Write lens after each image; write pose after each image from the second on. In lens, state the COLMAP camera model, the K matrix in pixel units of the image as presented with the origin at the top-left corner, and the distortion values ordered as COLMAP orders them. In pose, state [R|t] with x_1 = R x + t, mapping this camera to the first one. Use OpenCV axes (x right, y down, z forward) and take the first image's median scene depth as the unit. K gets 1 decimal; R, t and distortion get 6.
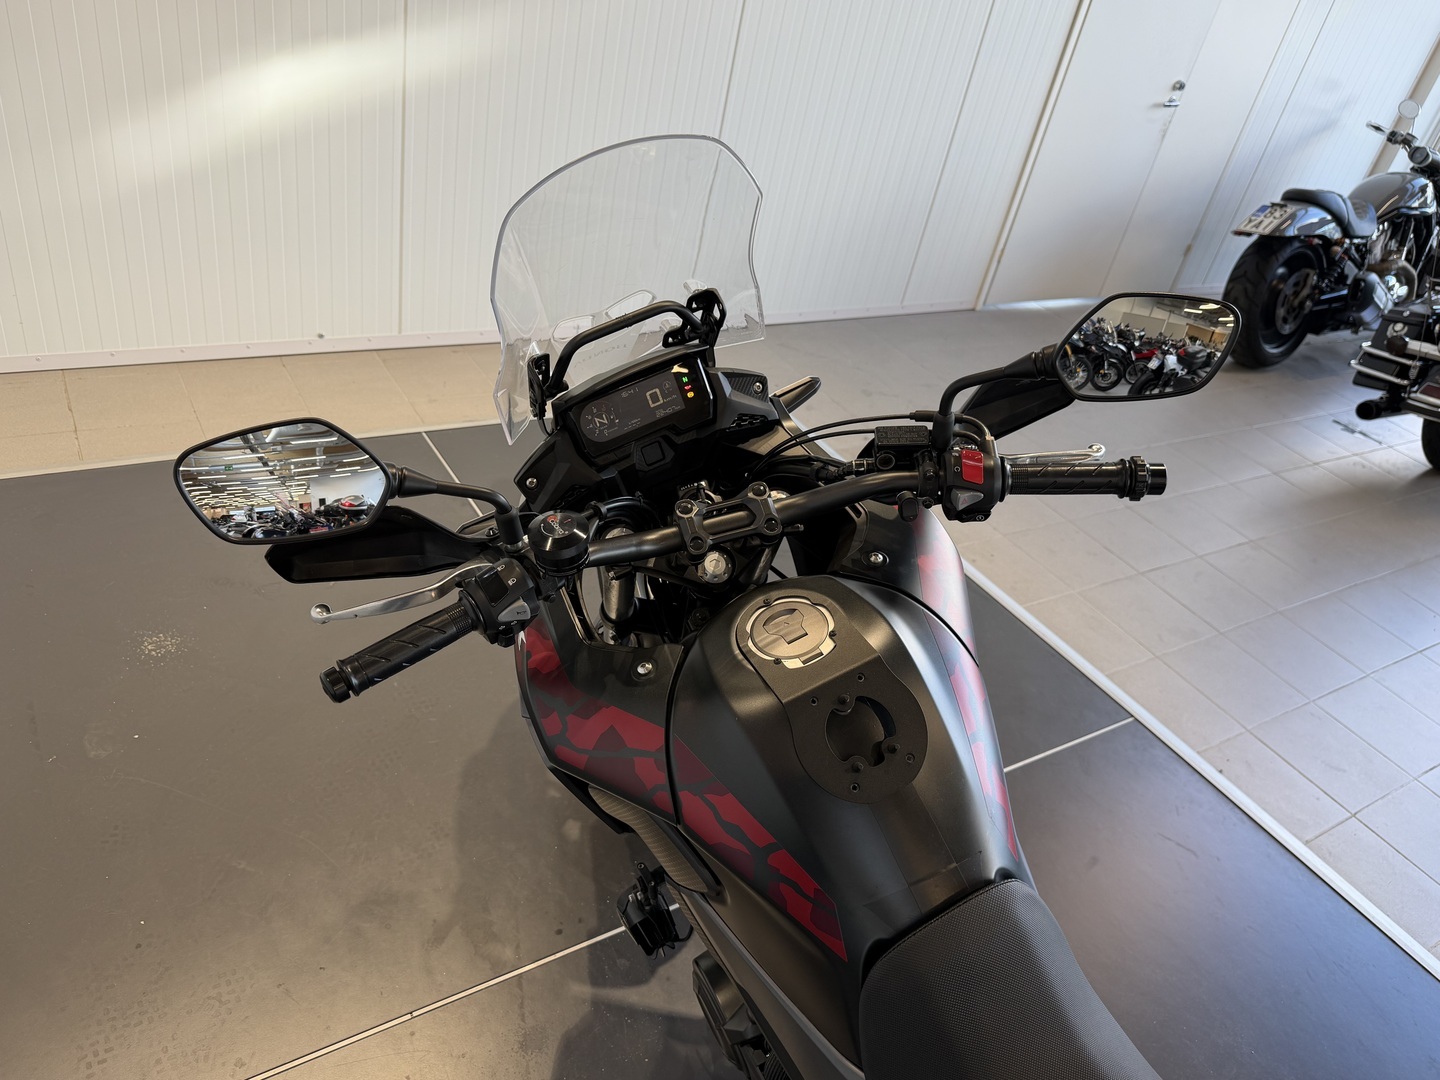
lens RADIAL K [[1055.7, 0, 724.3], [0, 1055.7, 535.1], [0, 0, 1]] dist [0.036489, -0.055624]
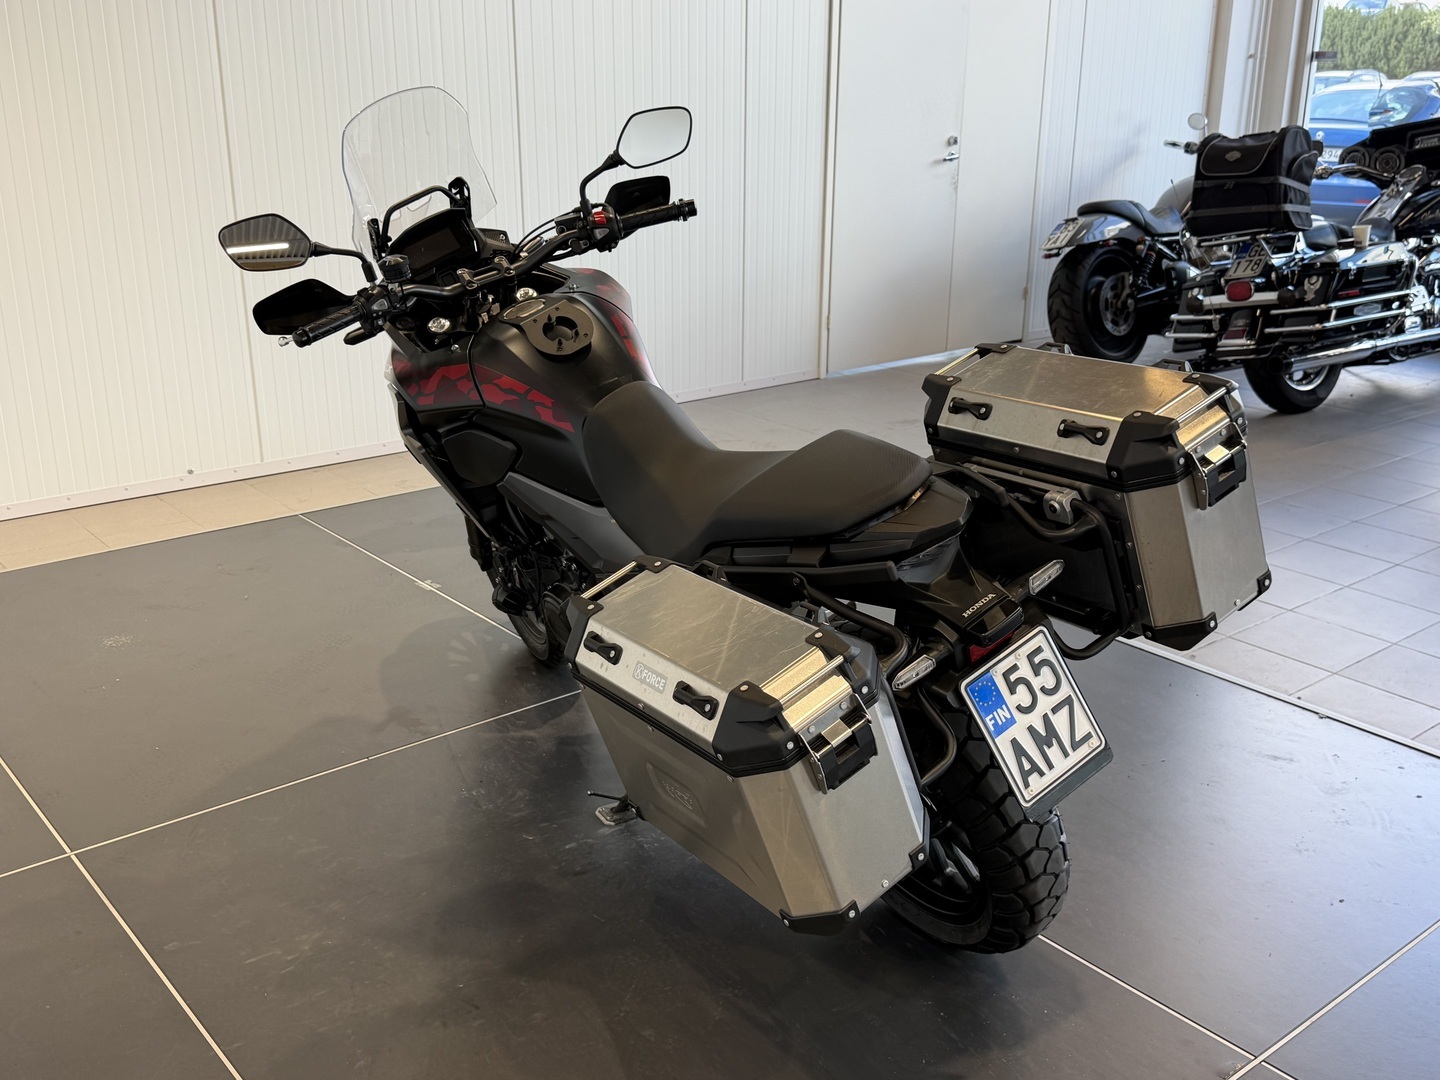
lens RADIAL K [[1466.0, 0, 720.8], [0, 1466.0, 544.0], [0, 0, 1]] dist [0.059595, 0.000000]
pose [[0.975184, -0.214526, 0.054719, 0.040457], [0.221392, 0.943719, -0.245722, 0.289133], [0.001074, 0.251738, 0.967795, -0.347837]]
